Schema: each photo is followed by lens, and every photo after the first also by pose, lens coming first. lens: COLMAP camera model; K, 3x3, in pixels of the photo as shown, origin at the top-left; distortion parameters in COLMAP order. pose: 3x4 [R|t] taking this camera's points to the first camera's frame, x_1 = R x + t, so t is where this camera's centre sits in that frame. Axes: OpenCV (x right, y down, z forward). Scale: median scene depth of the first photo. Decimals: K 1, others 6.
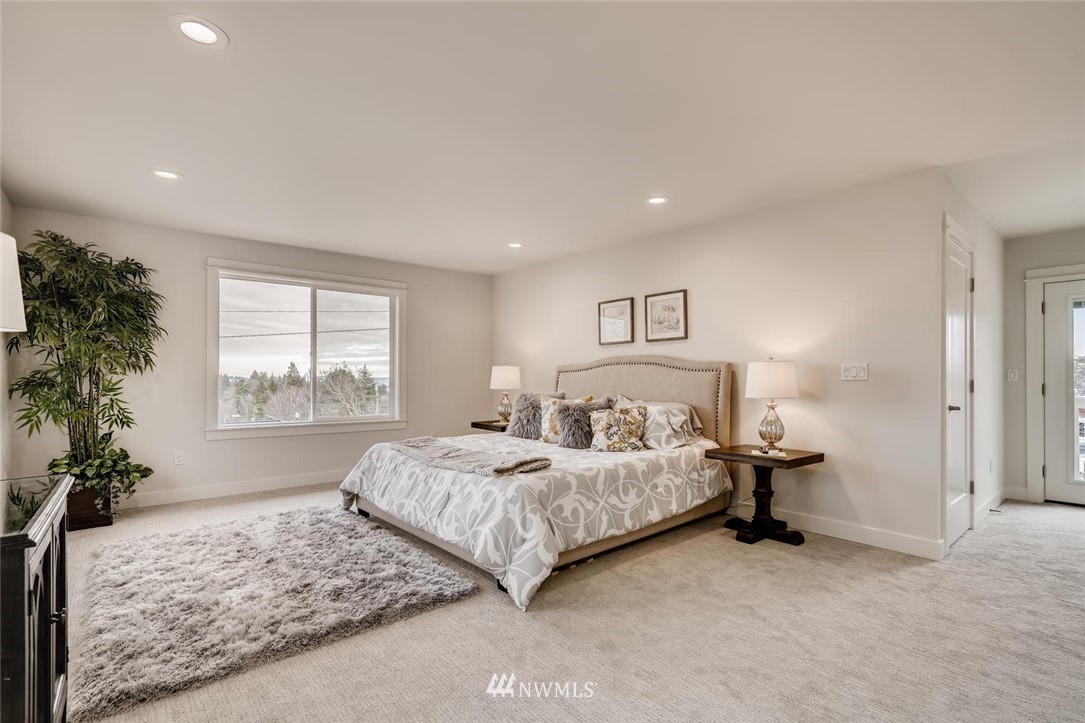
lens RADIAL K [[497.4, 0, 547.0], [0, 497.4, 371.7], [0, 0, 1]] dist [-0.009679, 0.000317]
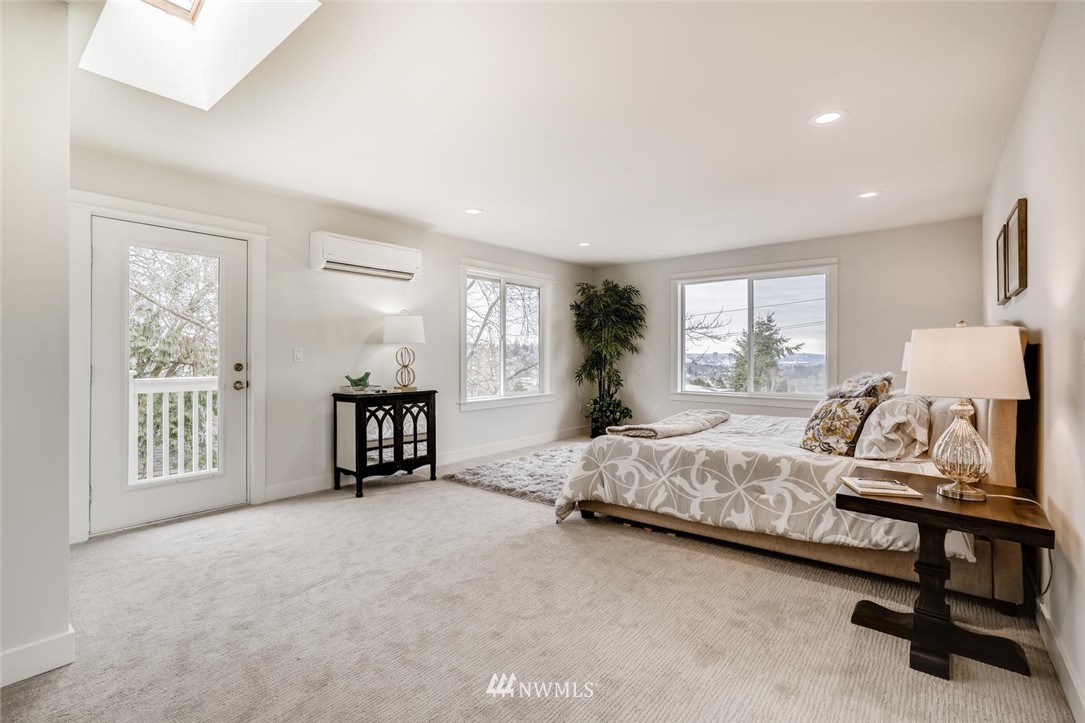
lens RADIAL K [[497.4, 0, 547.1], [0, 497.4, 356.7], [0, 0, 1]] dist [-0.009679, 0.000317]
pose [[0.198198, 0.000181, -0.980162, 1.015283], [0.010105, 0.999946, 0.002228, 0.007248], [0.980110, -0.010346, 0.198186, 0.536155]]
